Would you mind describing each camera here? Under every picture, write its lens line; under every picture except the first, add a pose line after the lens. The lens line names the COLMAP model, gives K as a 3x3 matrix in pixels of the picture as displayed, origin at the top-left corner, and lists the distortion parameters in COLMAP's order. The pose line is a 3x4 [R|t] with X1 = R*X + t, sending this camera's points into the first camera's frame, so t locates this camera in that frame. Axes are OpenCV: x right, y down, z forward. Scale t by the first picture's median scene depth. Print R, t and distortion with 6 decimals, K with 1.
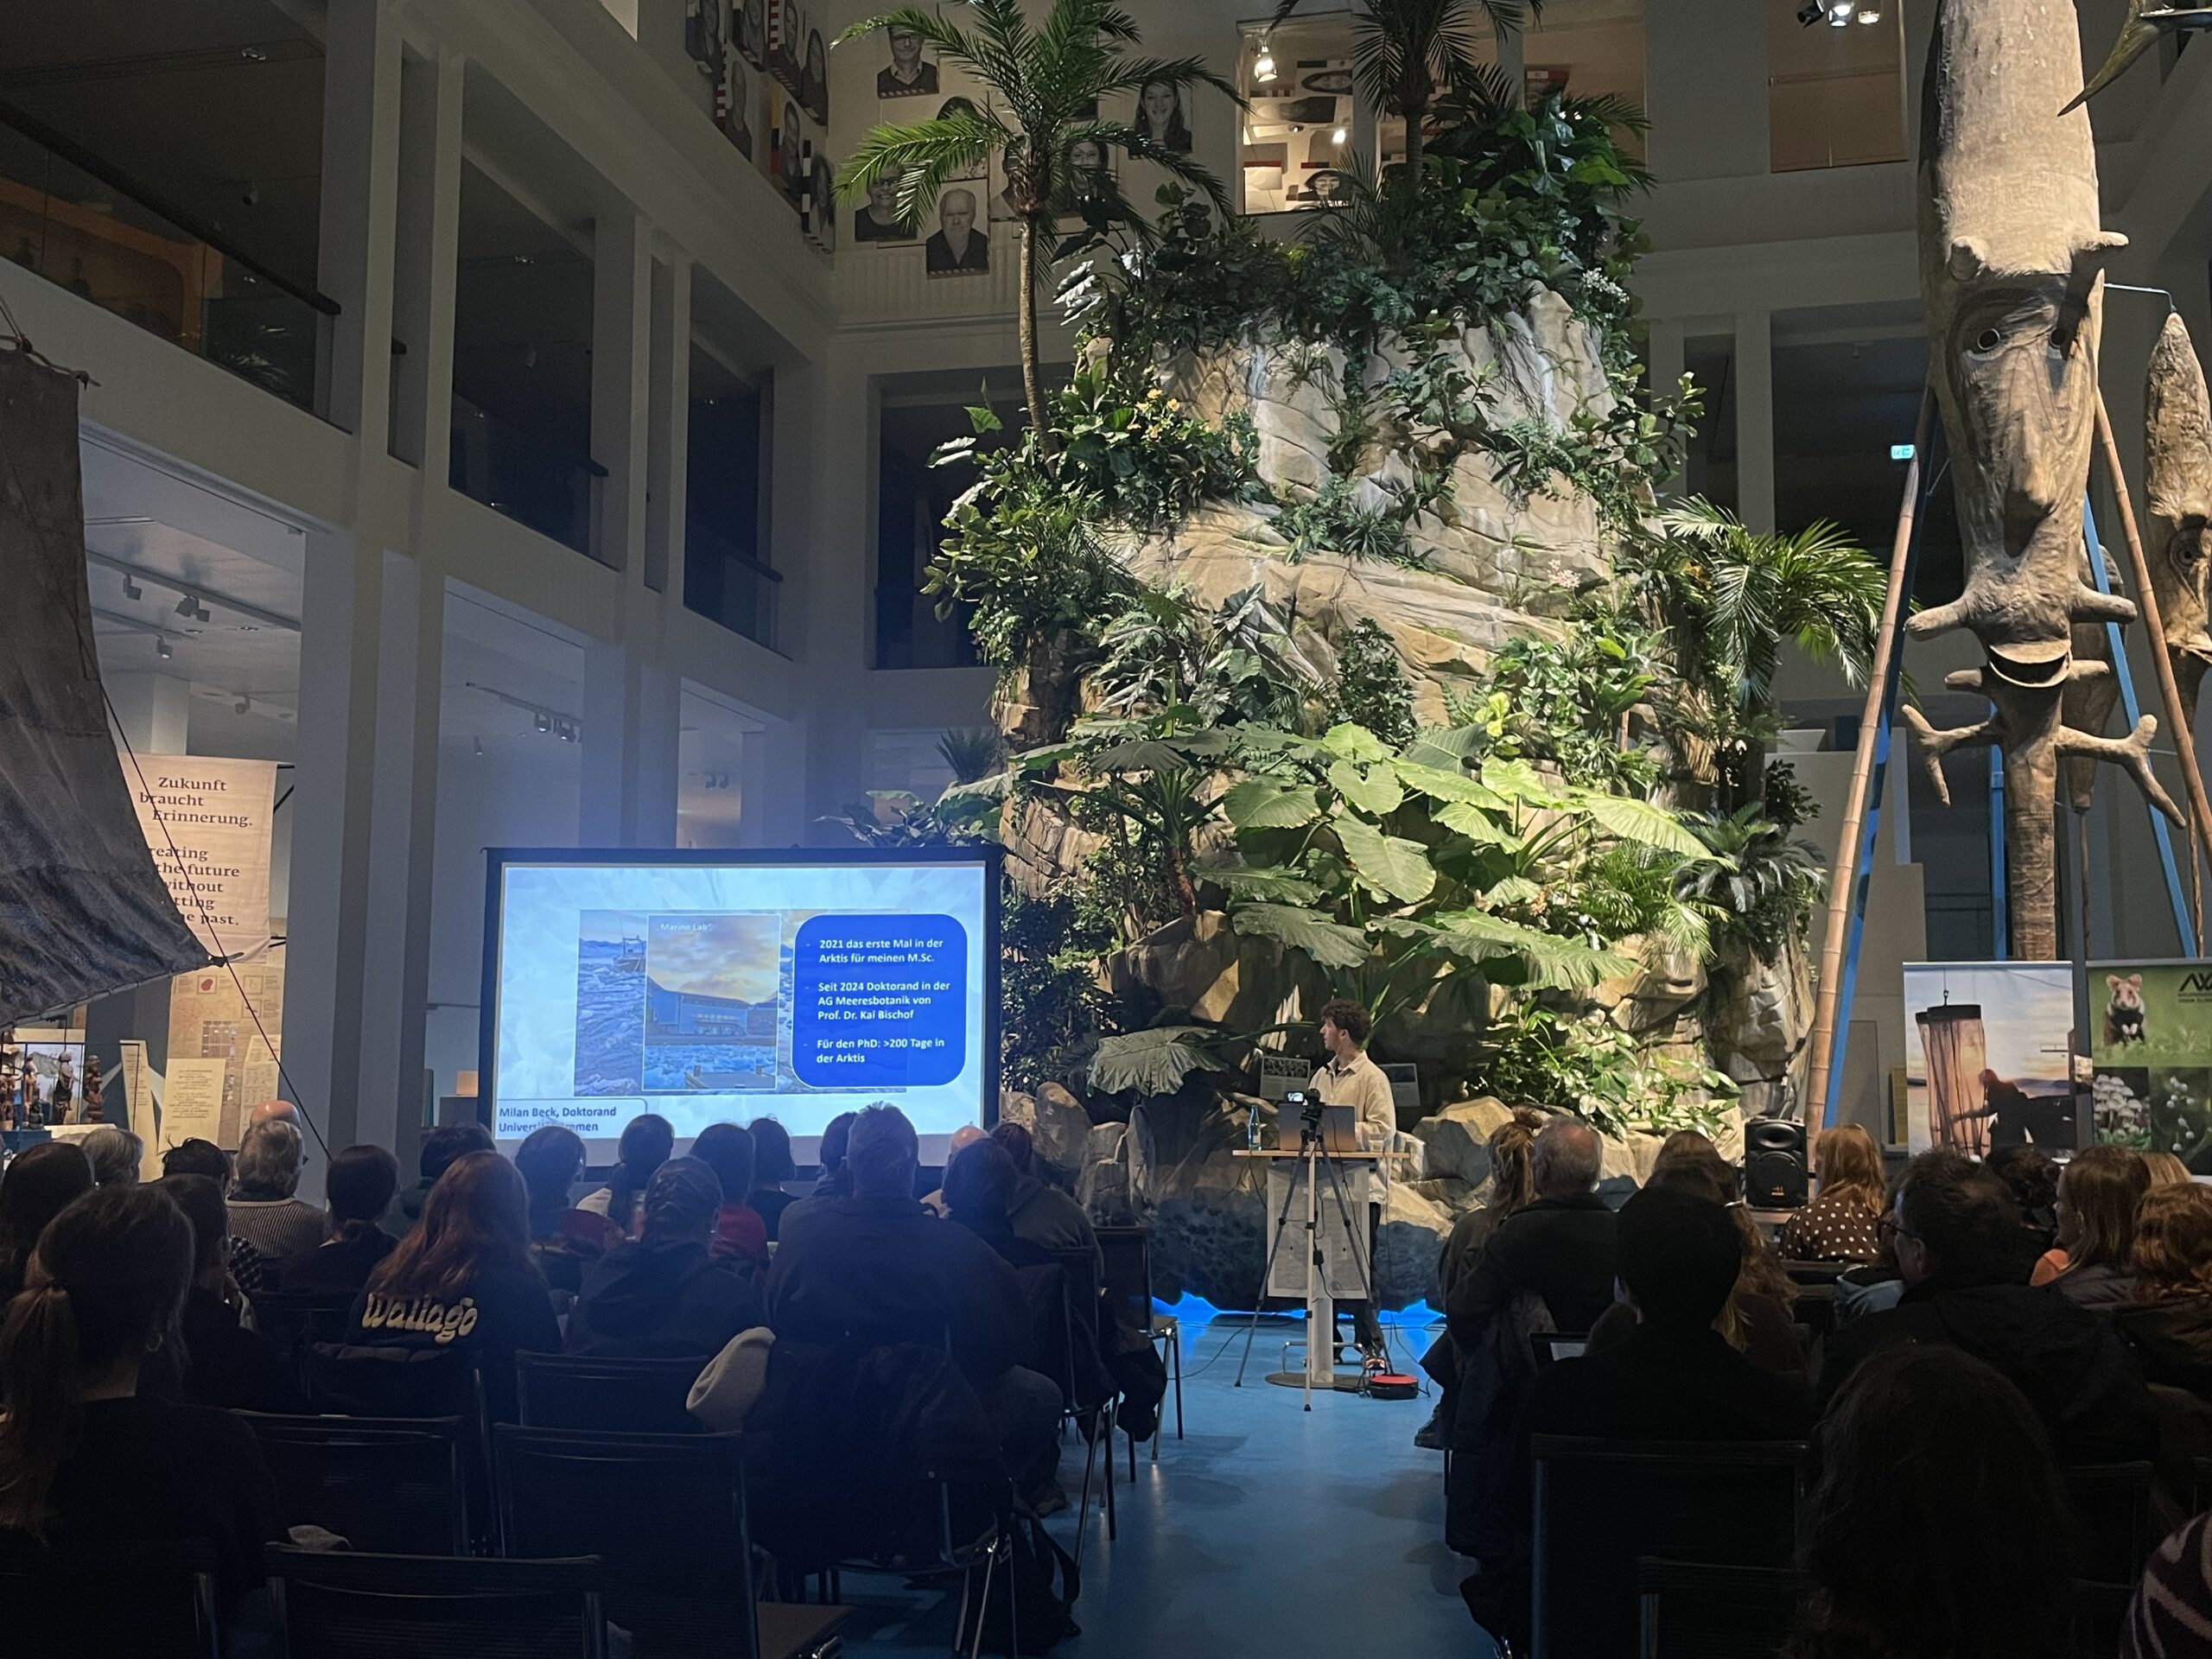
lens RADIAL K [[2157.2, 0, 1106.0], [0, 2157.2, 829.5], [0, 0, 1]] dist [0.114650, -0.169037]
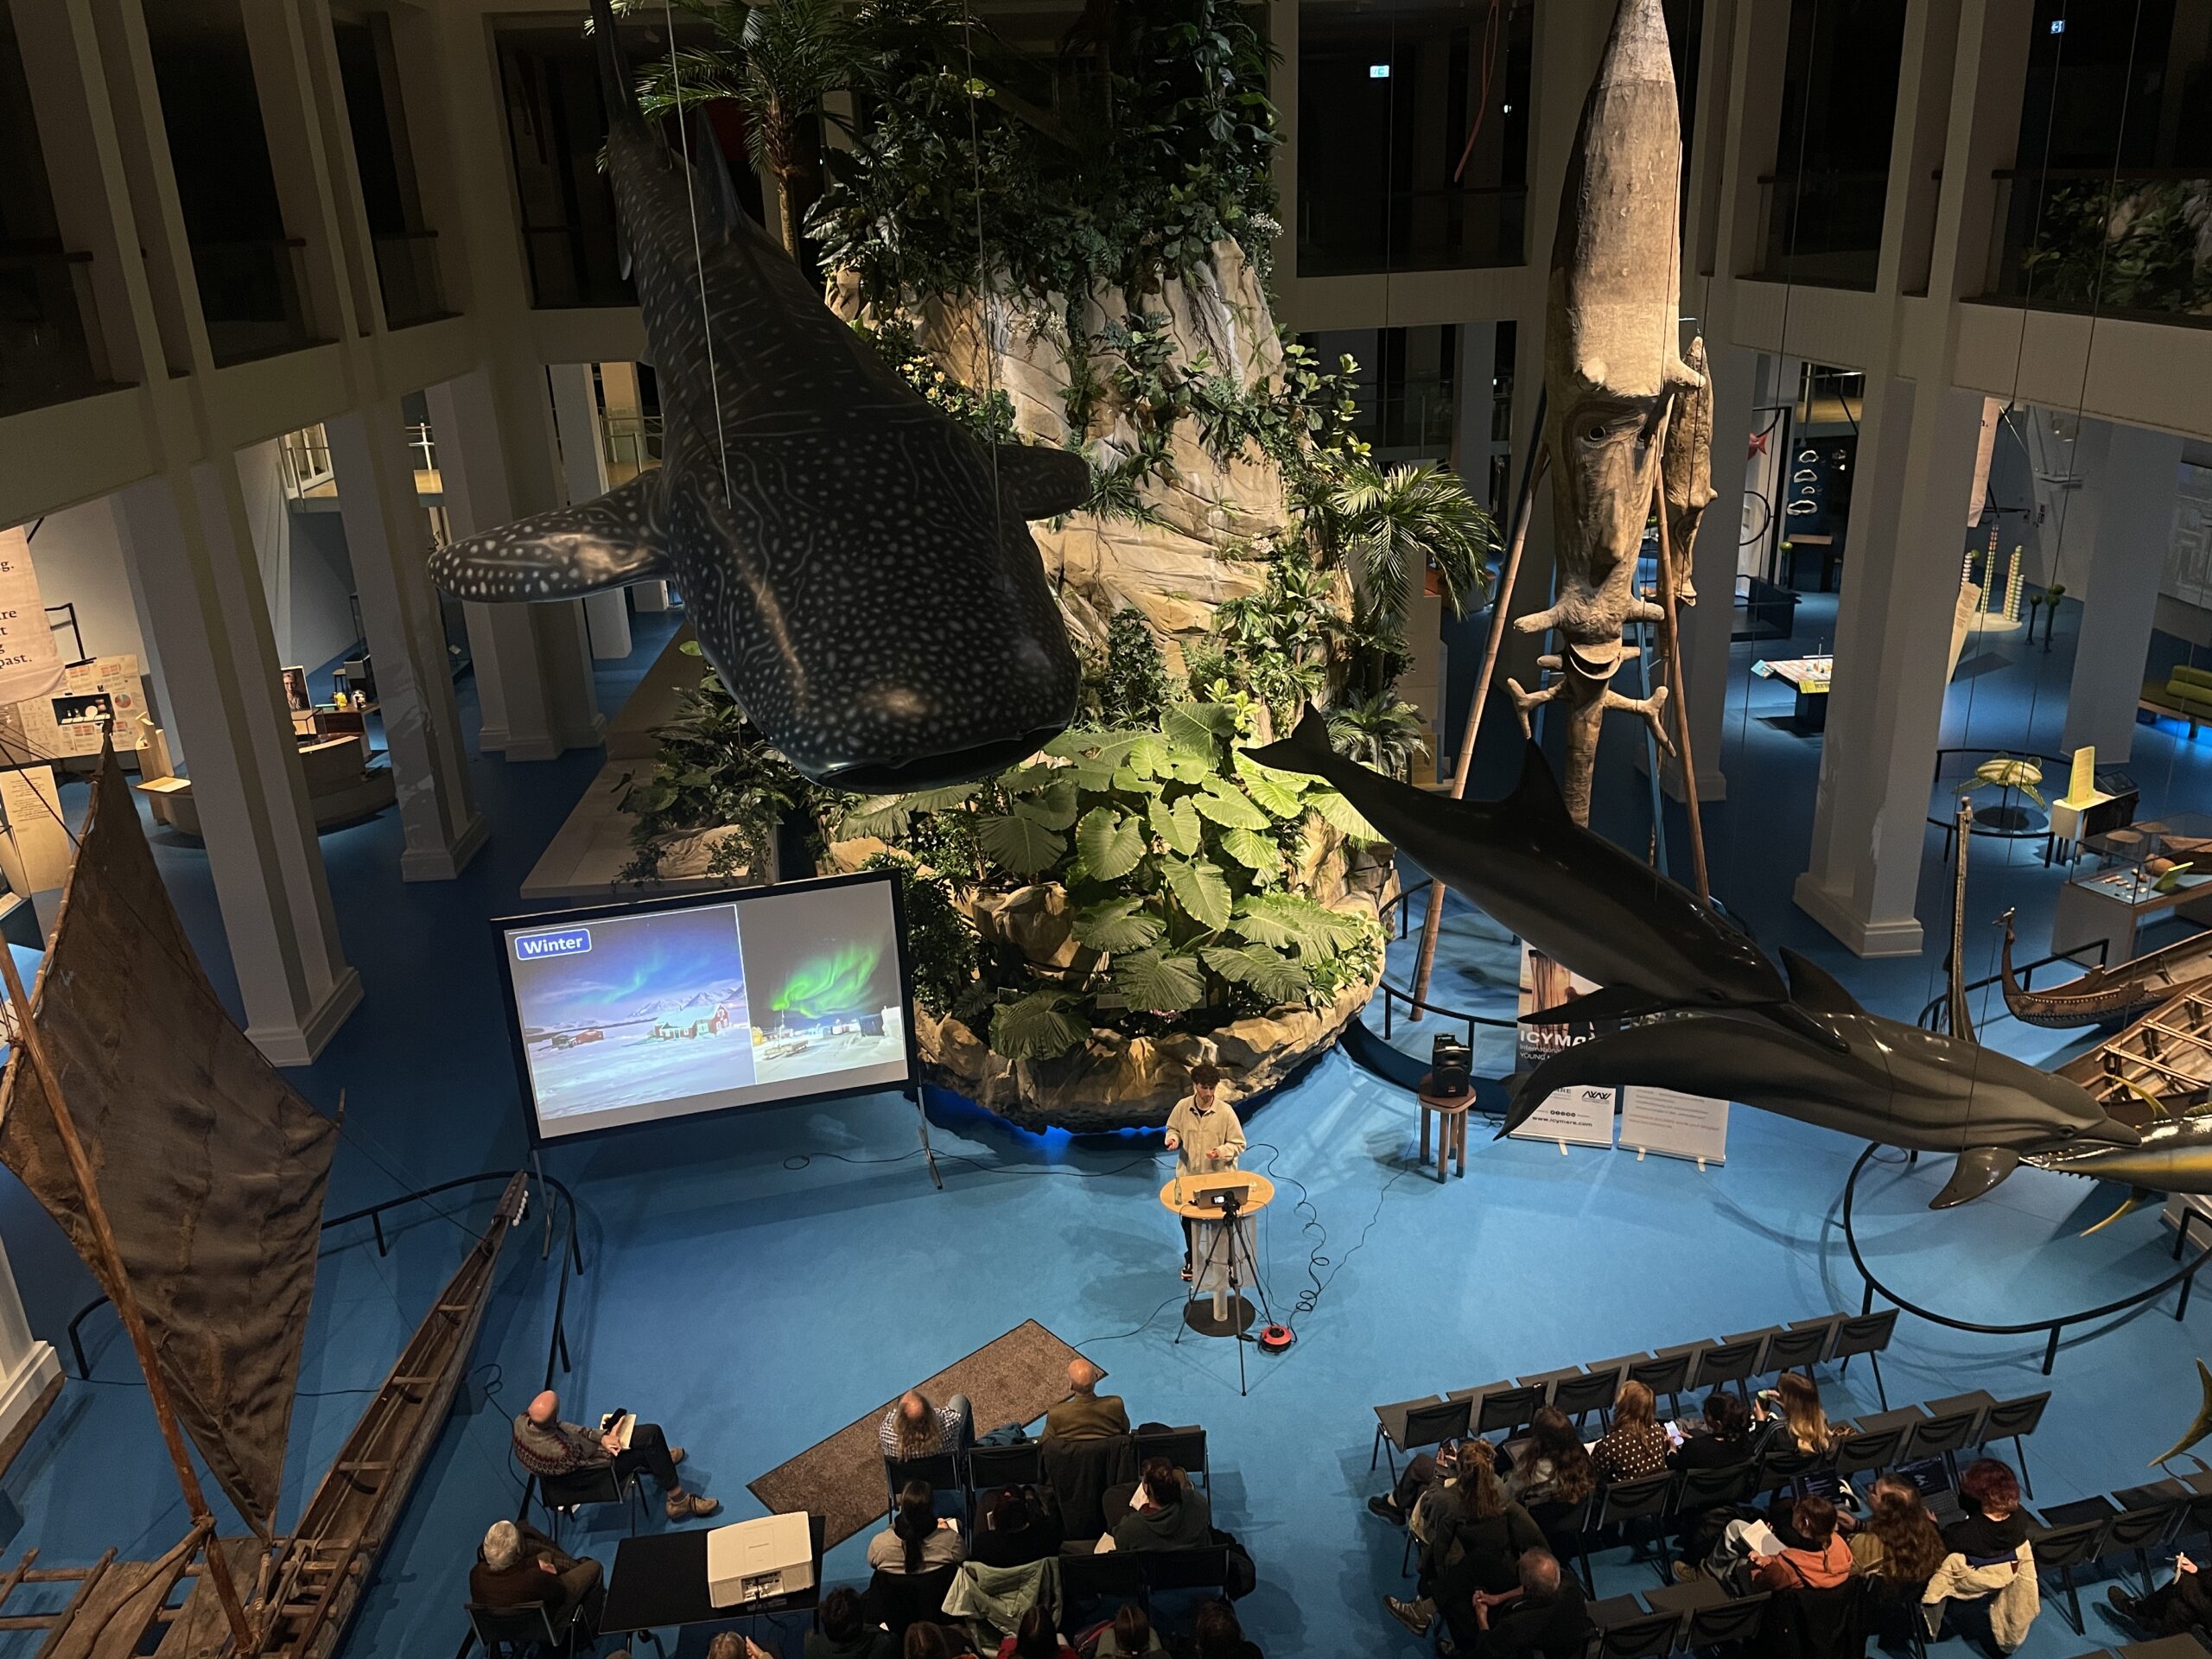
lens RADIAL K [[1684.2, 0, 1098.0], [0, 1684.2, 831.7], [0, 0, 1]] dist [0.105303, -0.147052]
pose [[0.956445, -0.141632, 0.255253, -0.176739], [0.011387, 0.891848, 0.452191, -0.436455], [-0.291692, -0.429589, 0.854616, 0.076628]]
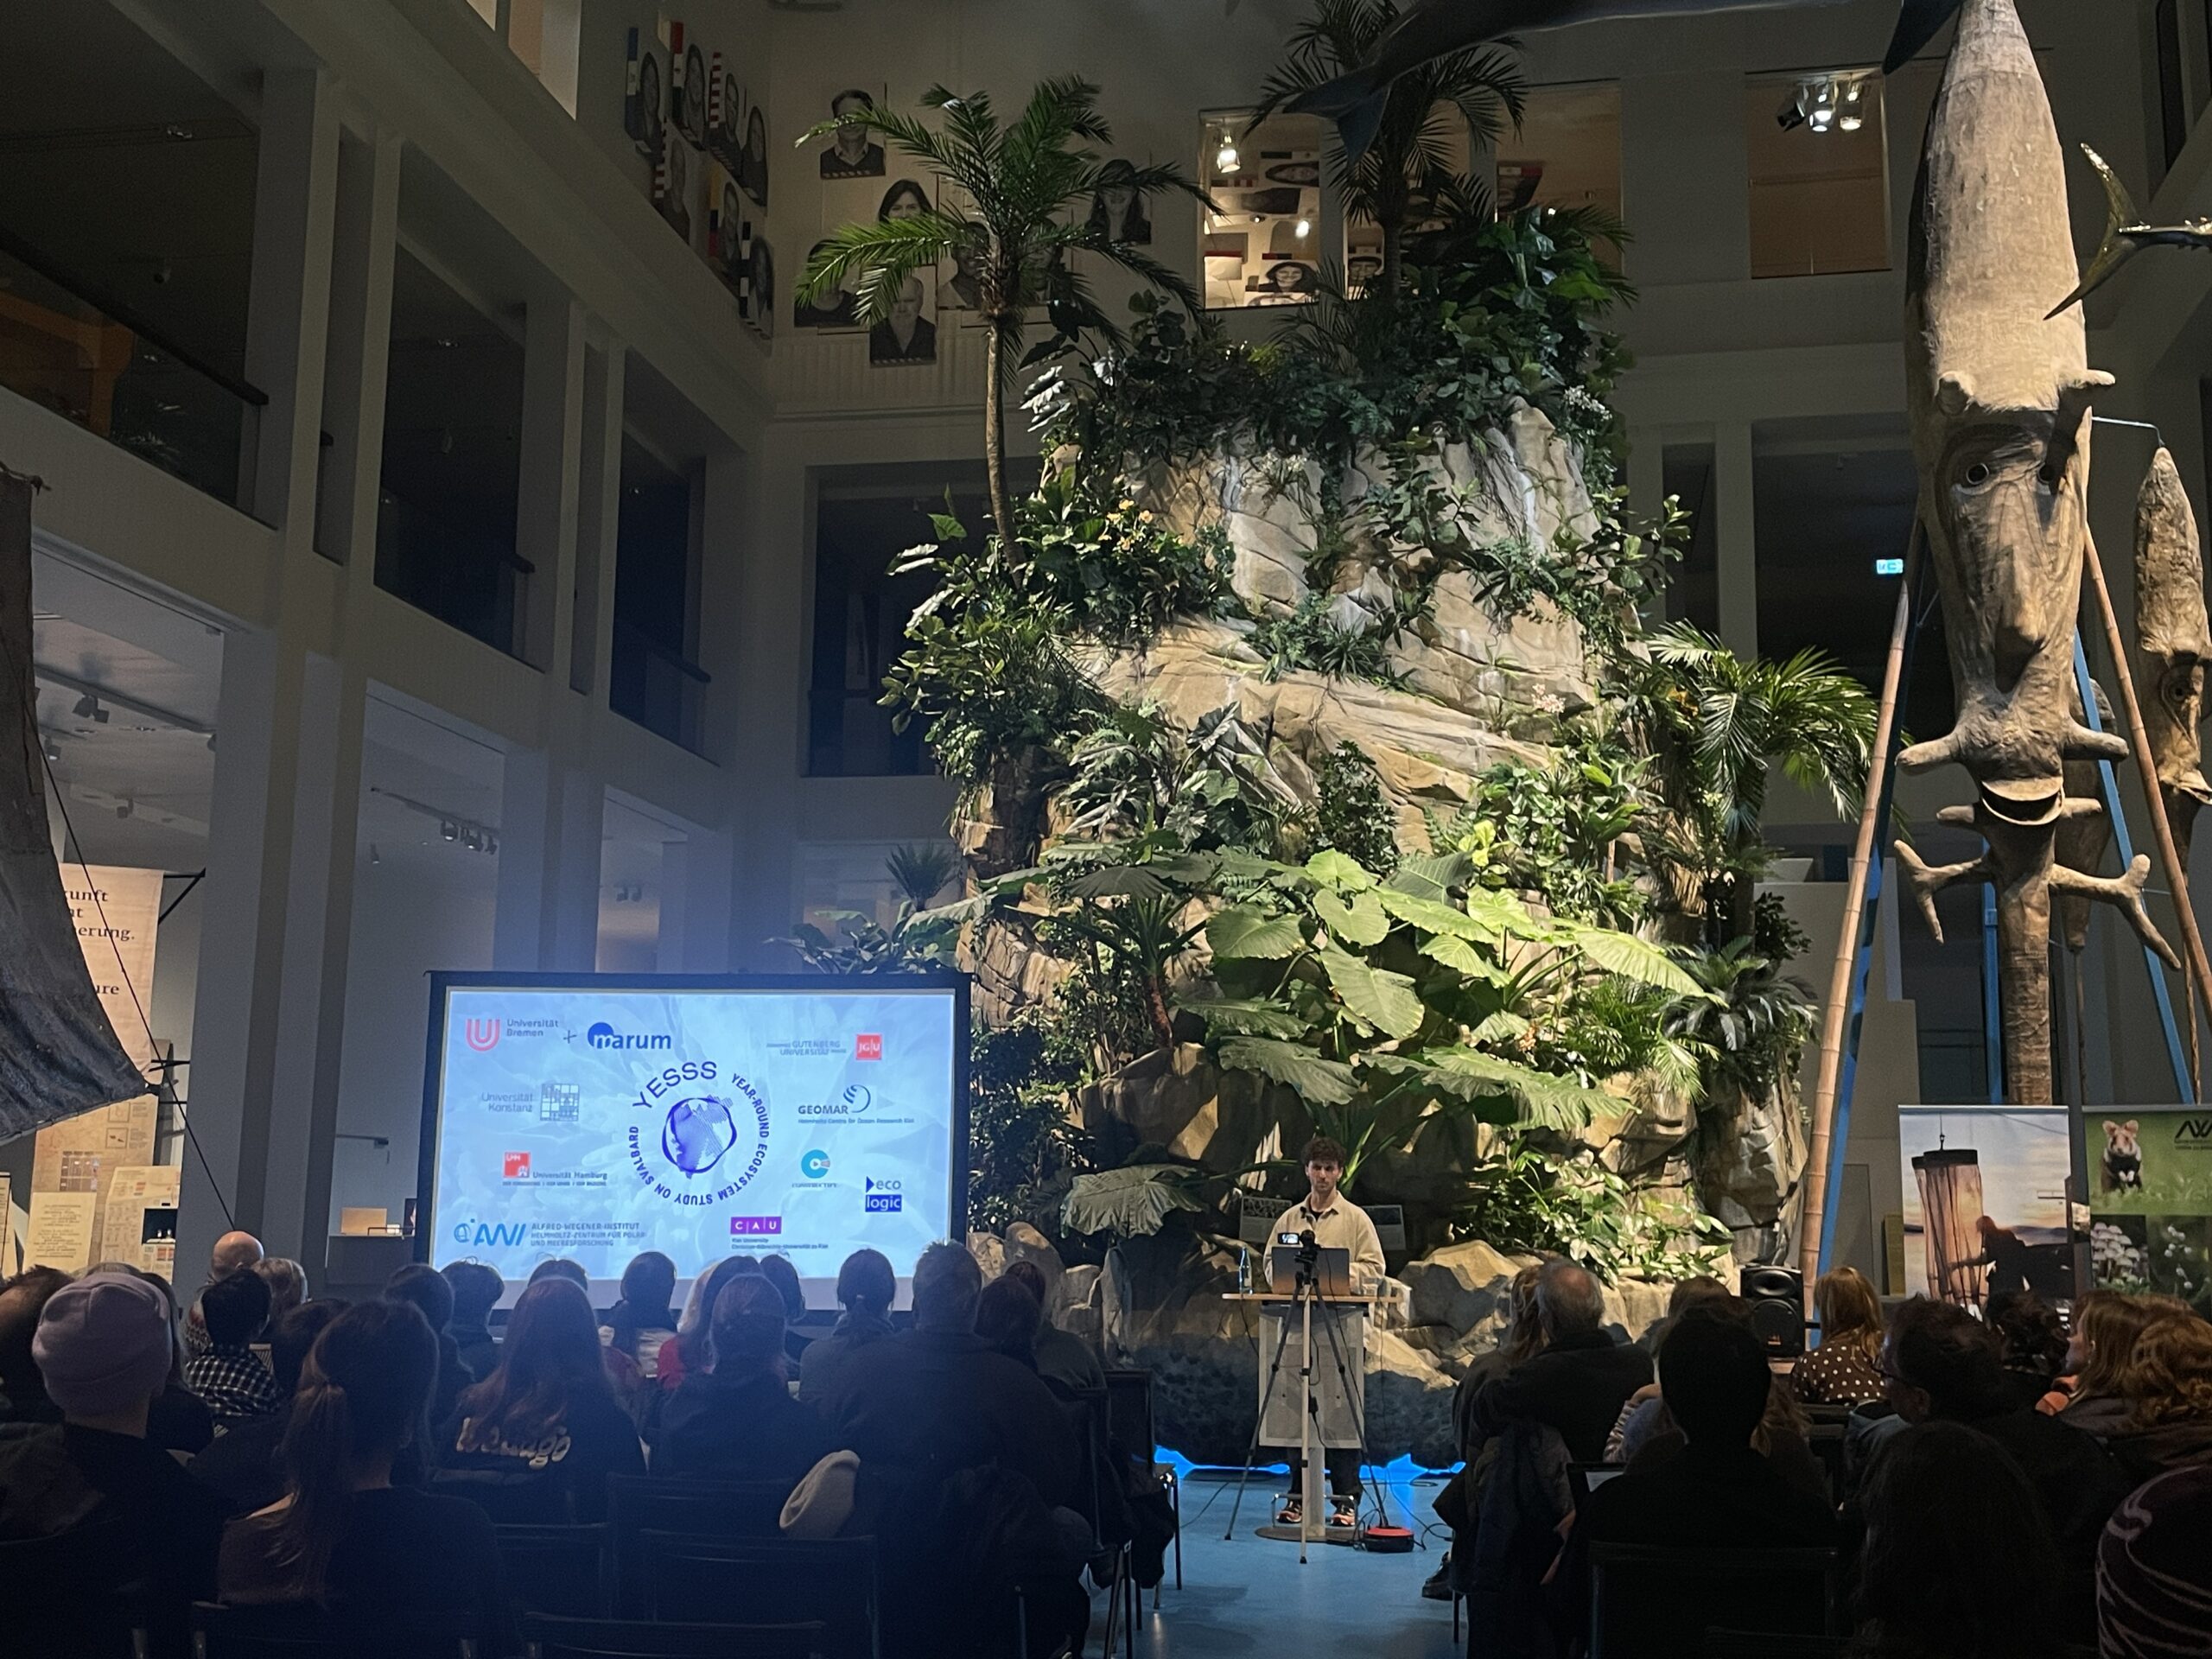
lens RADIAL K [[2363.2, 0, 1108.3], [0, 2363.2, 818.9], [0, 0, 1]] dist [0.129411, -0.226151]
pose [[0.999314, 0.012892, 0.034732, -0.023019], [-0.011029, 0.998518, -0.053289, -0.005150], [-0.035368, 0.052869, 0.997975, -0.053081]]
